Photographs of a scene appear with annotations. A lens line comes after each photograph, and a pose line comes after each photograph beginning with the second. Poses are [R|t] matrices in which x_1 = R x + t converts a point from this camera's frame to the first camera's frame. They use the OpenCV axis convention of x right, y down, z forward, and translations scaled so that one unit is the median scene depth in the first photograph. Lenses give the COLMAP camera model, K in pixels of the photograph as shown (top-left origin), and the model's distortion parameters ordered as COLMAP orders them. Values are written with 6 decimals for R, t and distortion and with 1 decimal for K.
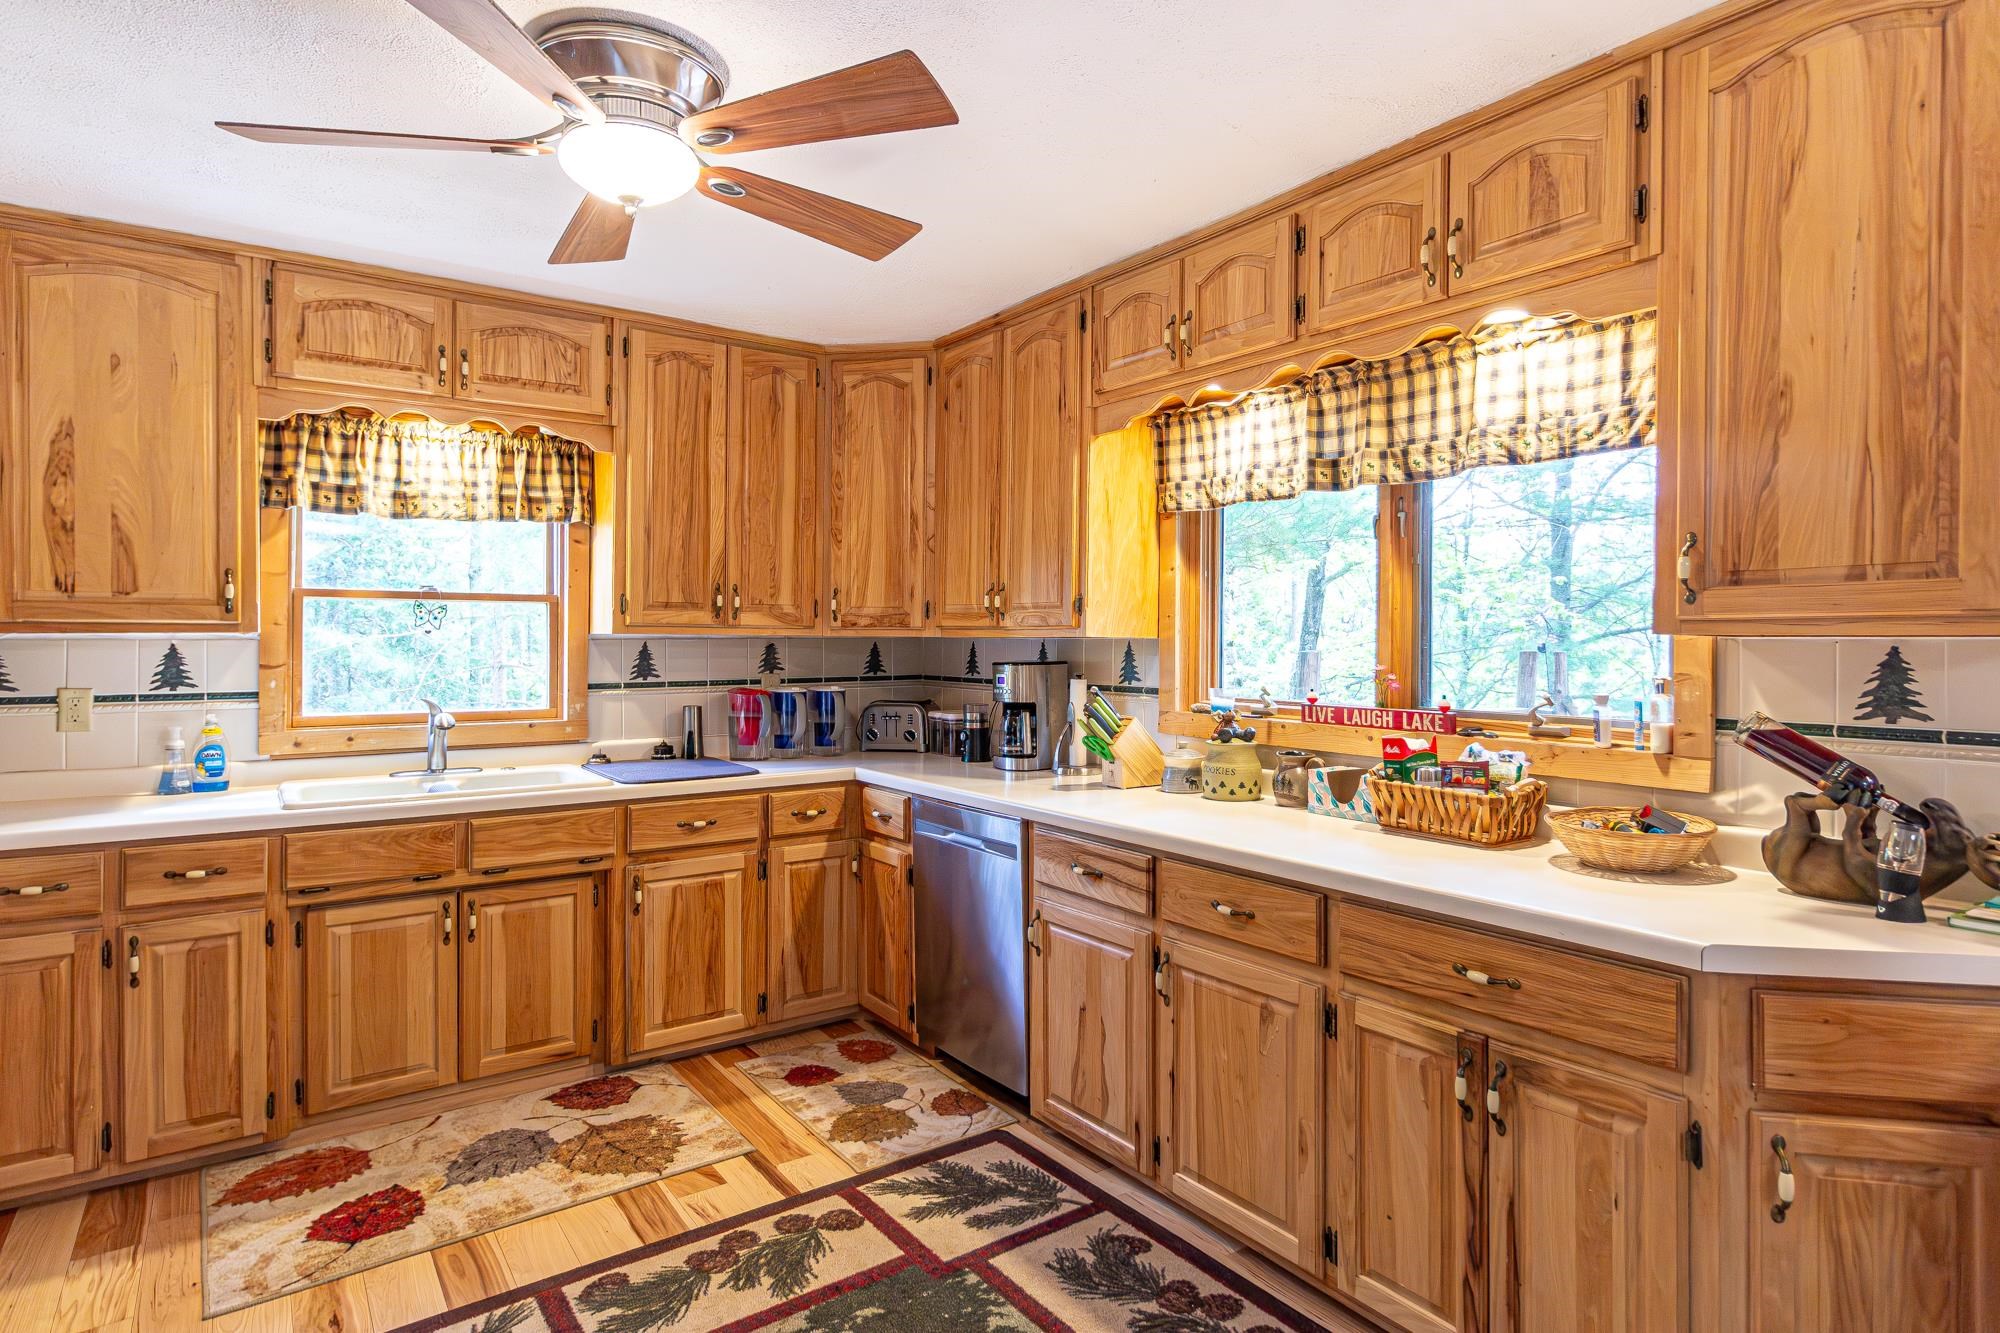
lens RADIAL K [[1084.0, 0, 1052.6], [0, 1084.0, 642.2], [0, 0, 1]] dist [-0.003230, 0.001592]
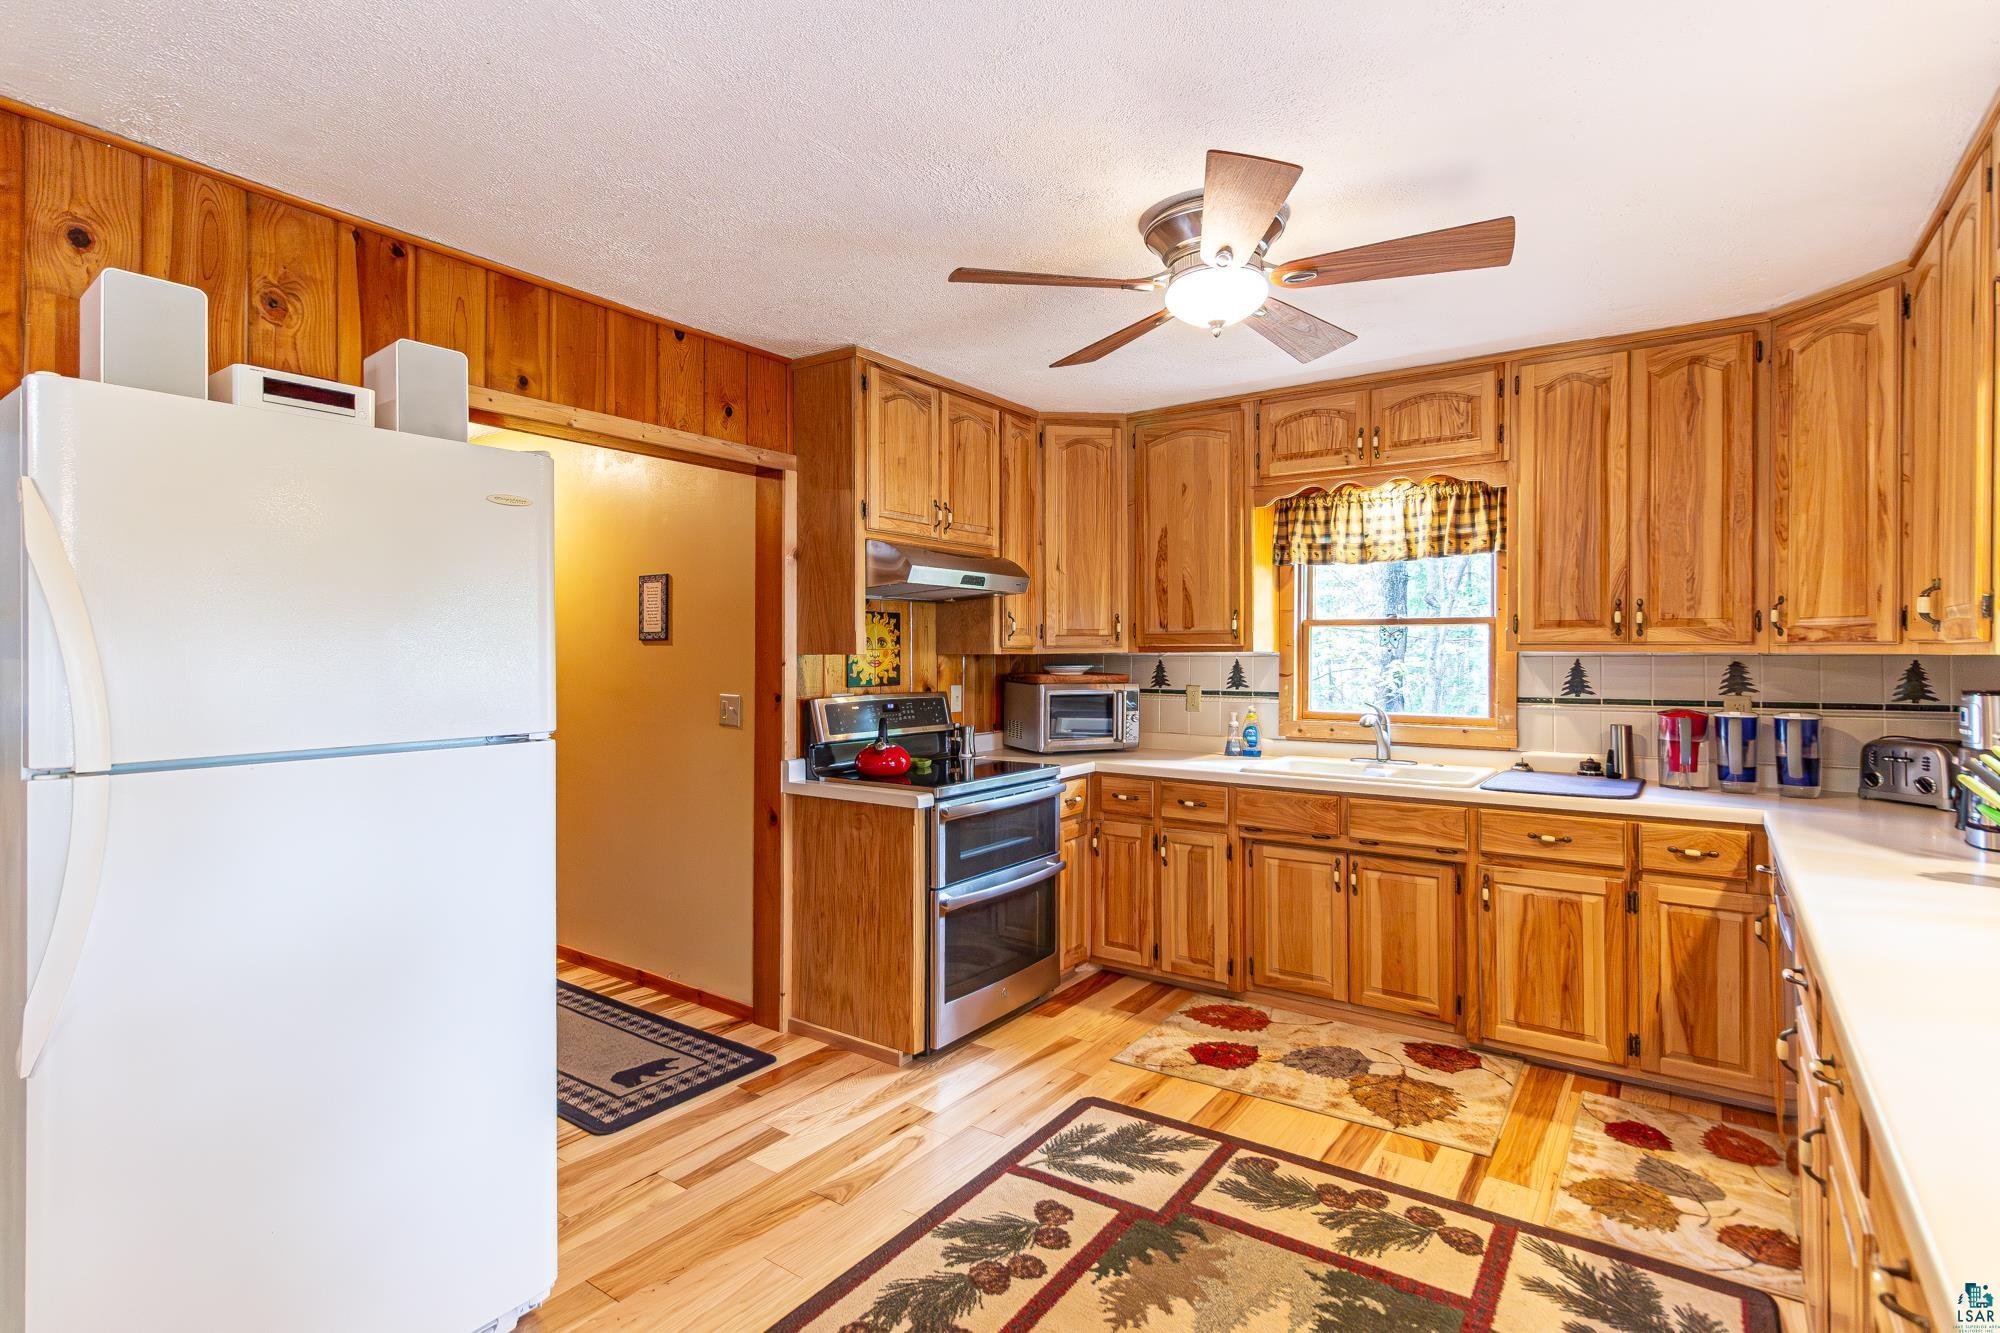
lens RADIAL K [[979.2, 0, 1019.1], [0, 979.2, 646.0], [0, 0, 1]] dist [0.004567, 0.001890]
pose [[0.320660, -0.008705, -0.947154, 0.413179], [-0.003268, 0.999942, -0.010297, -0.001802], [0.947189, 0.006397, 0.320613, 0.247730]]
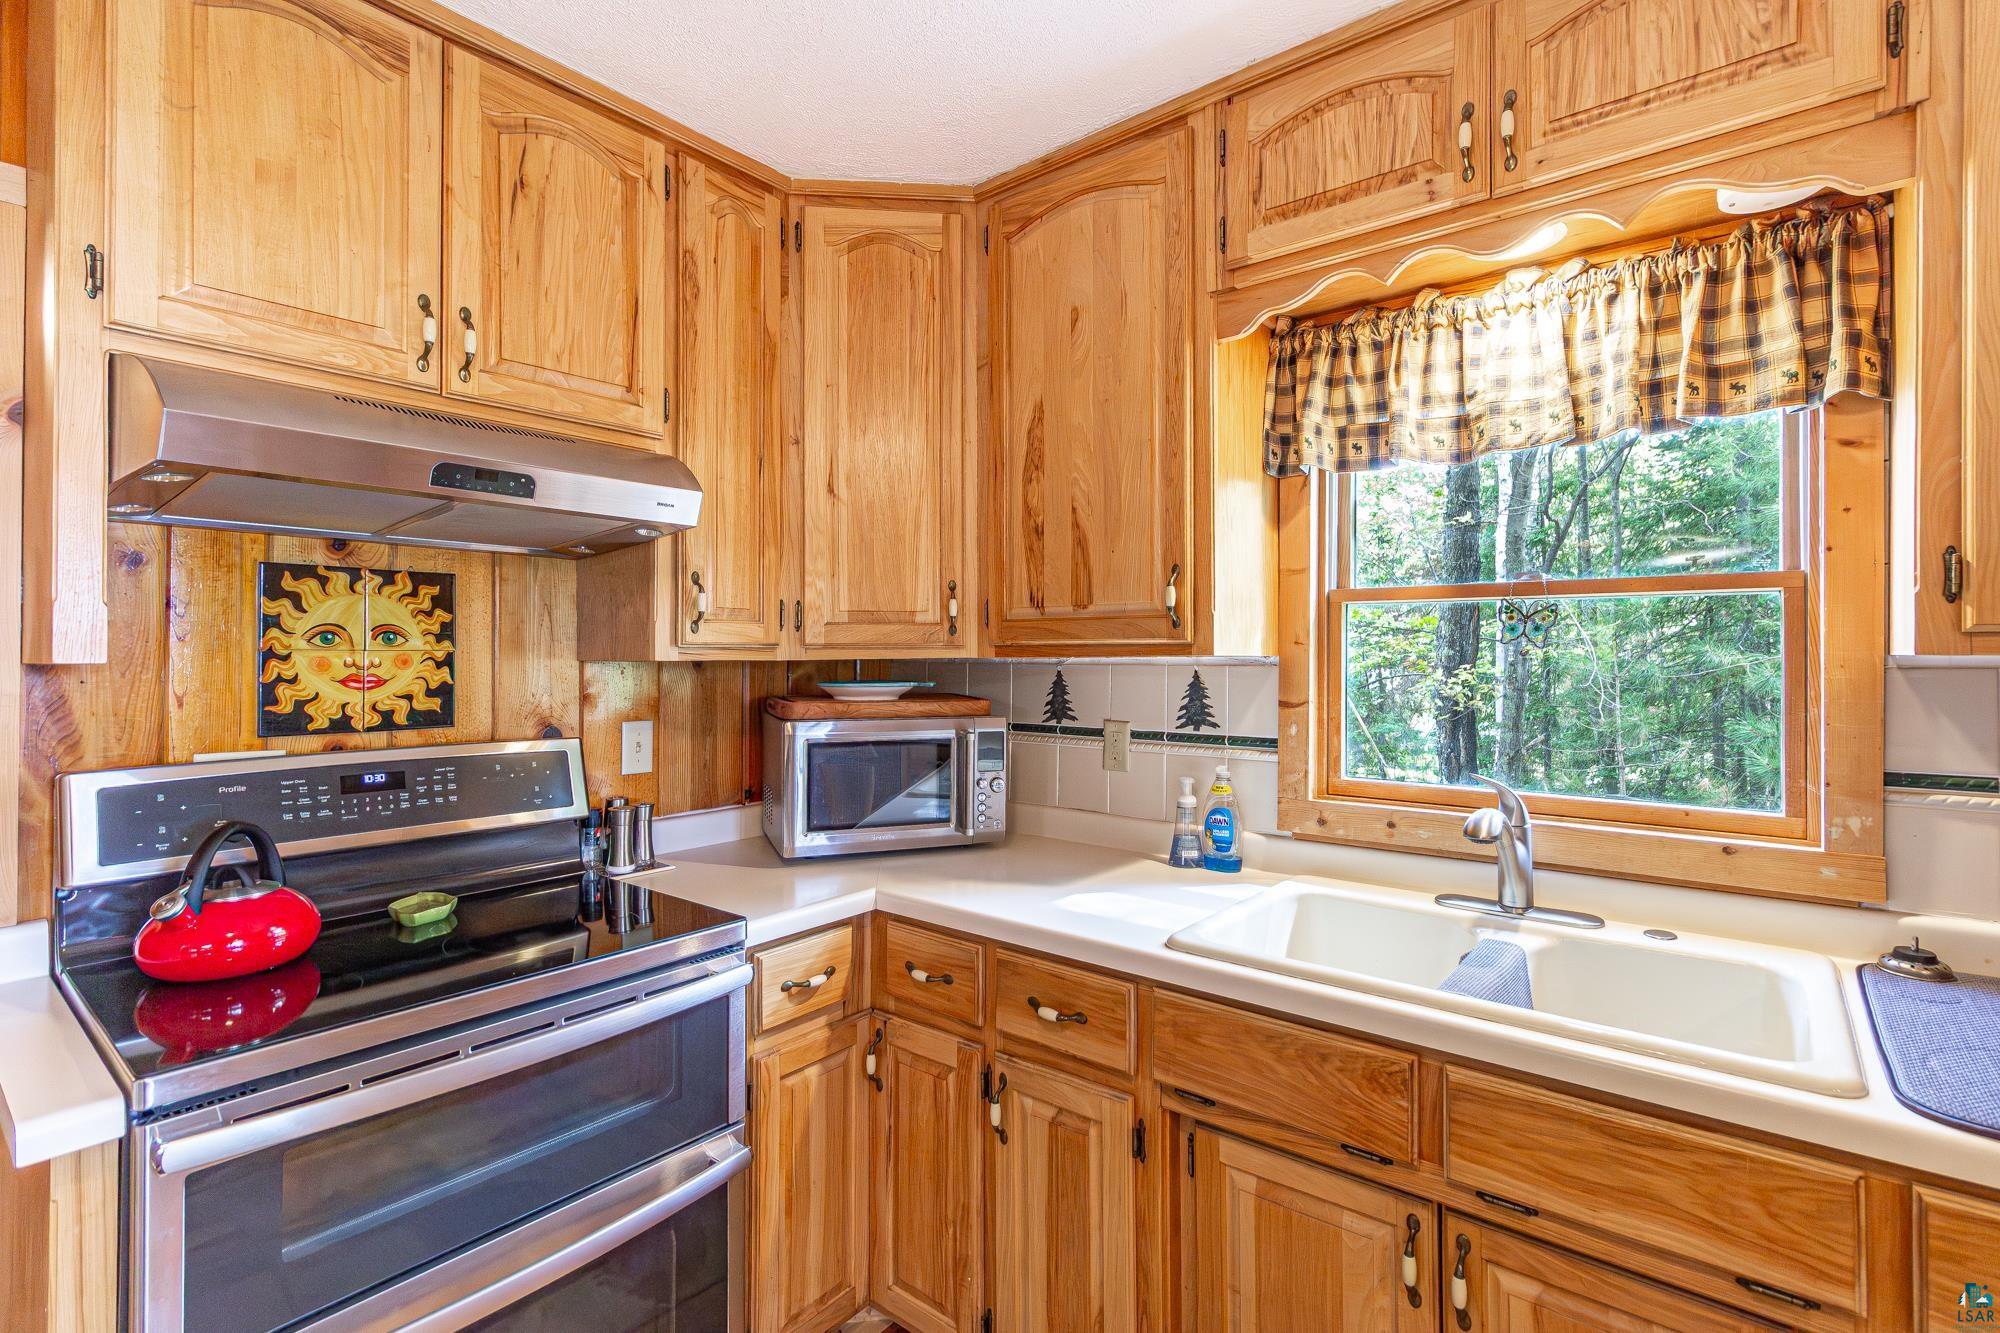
lens RADIAL K [[931.9, 0, 1005.6], [0, 931.9, 646.6], [0, 0, 1]] dist [0.000665, 0.002342]
pose [[0.249961, -0.012014, -0.968181, -0.191665], [-0.003761, 0.999903, -0.013379, -0.006208], [0.968248, 0.006985, 0.249892, 0.686698]]
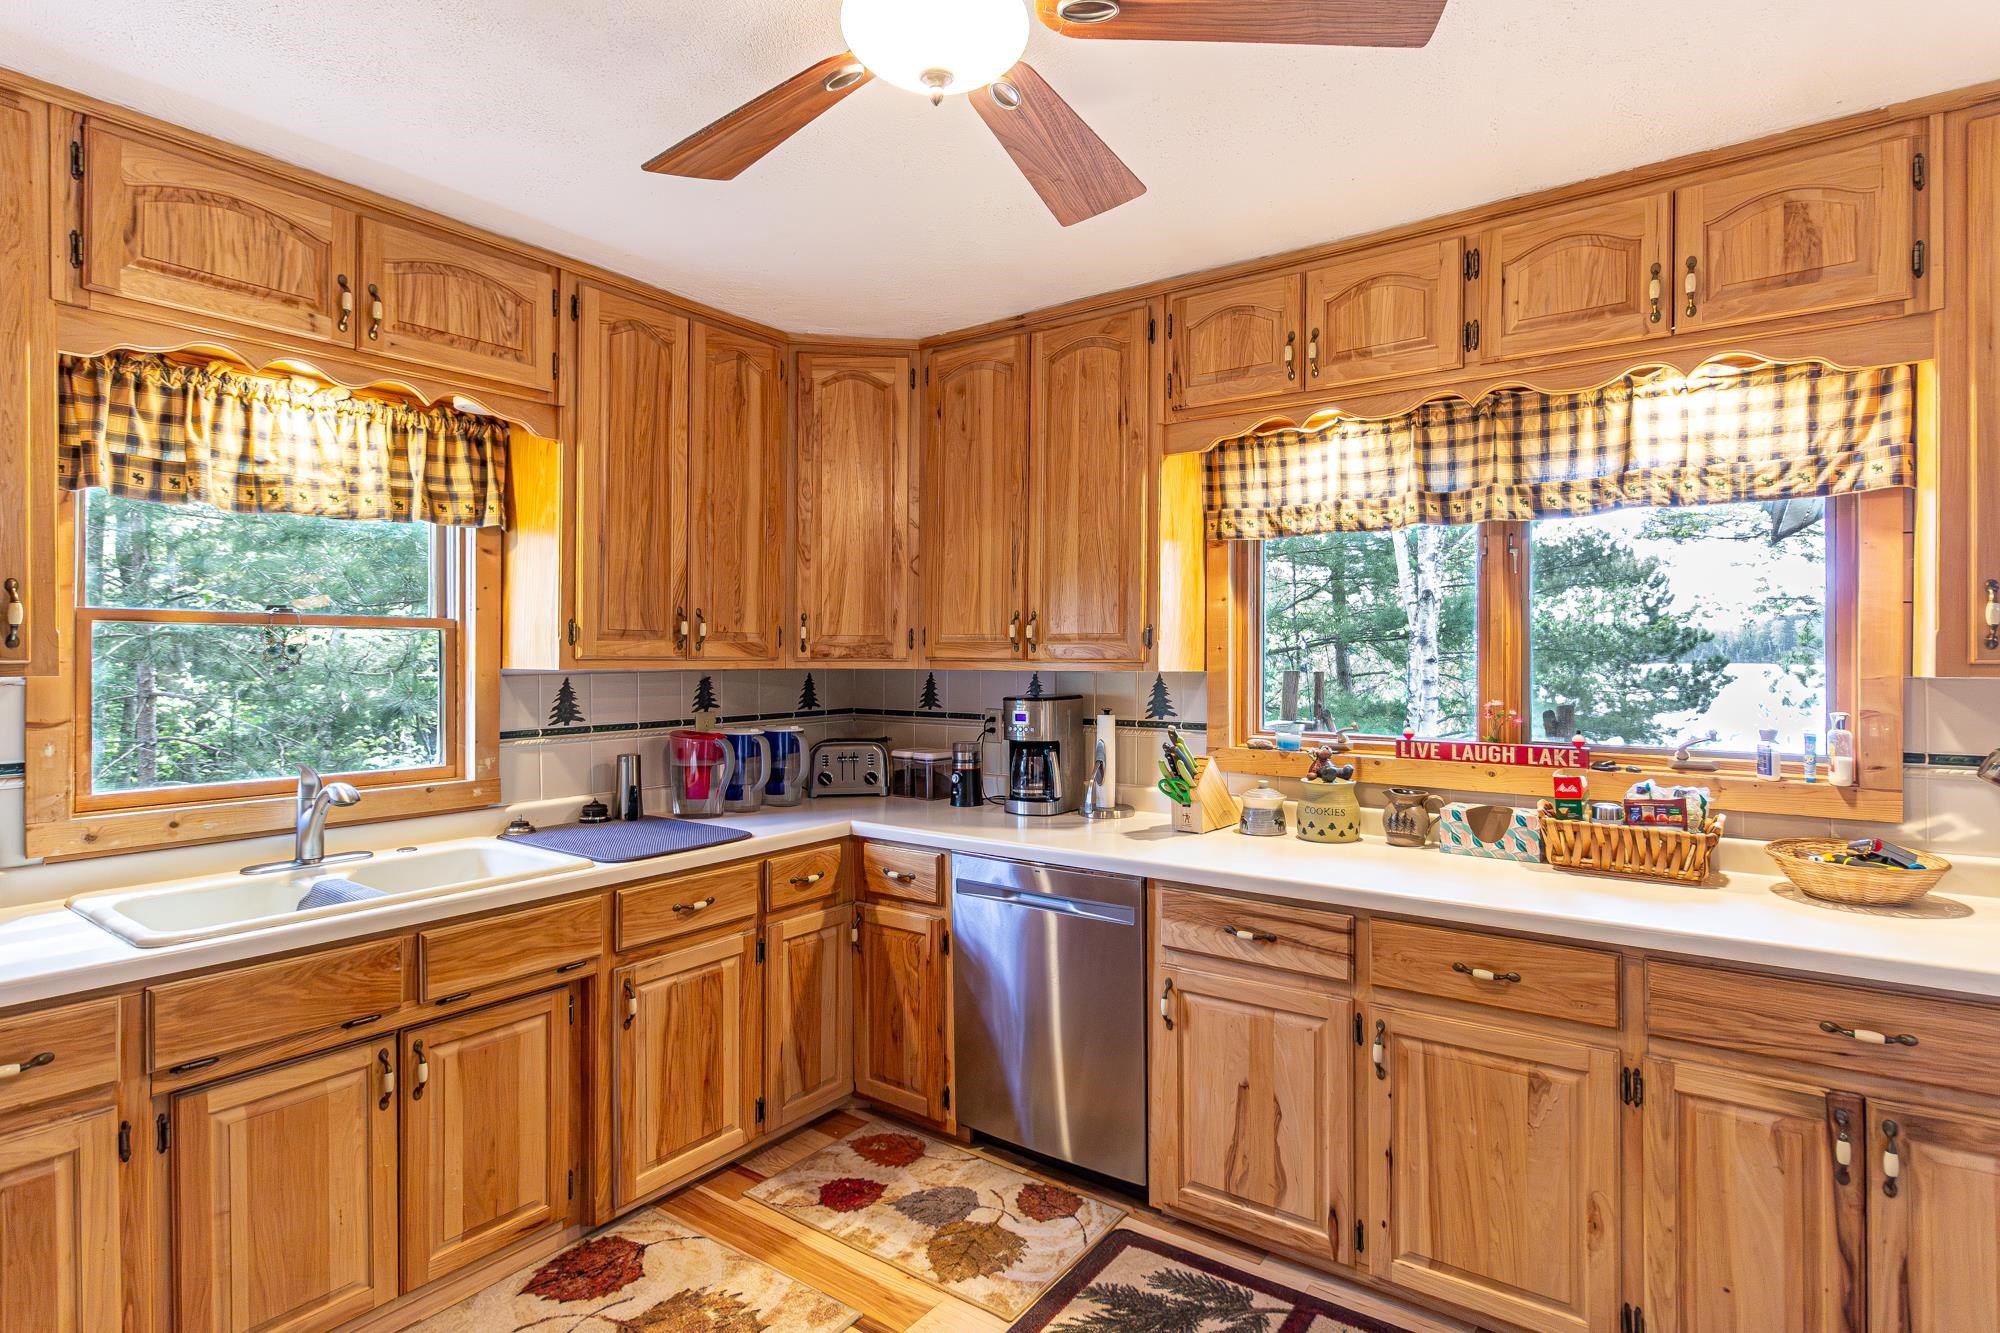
lens RADIAL K [[994.1, 0, 1046.3], [0, 994.1, 657.8], [0, 0, 1]] dist [-0.002413, -0.002014]
pose [[0.948770, -0.003220, 0.315952, -0.334203], [0.003152, 0.999995, 0.000727, -0.017808], [-0.315953, 0.000306, 0.948775, 0.227286]]
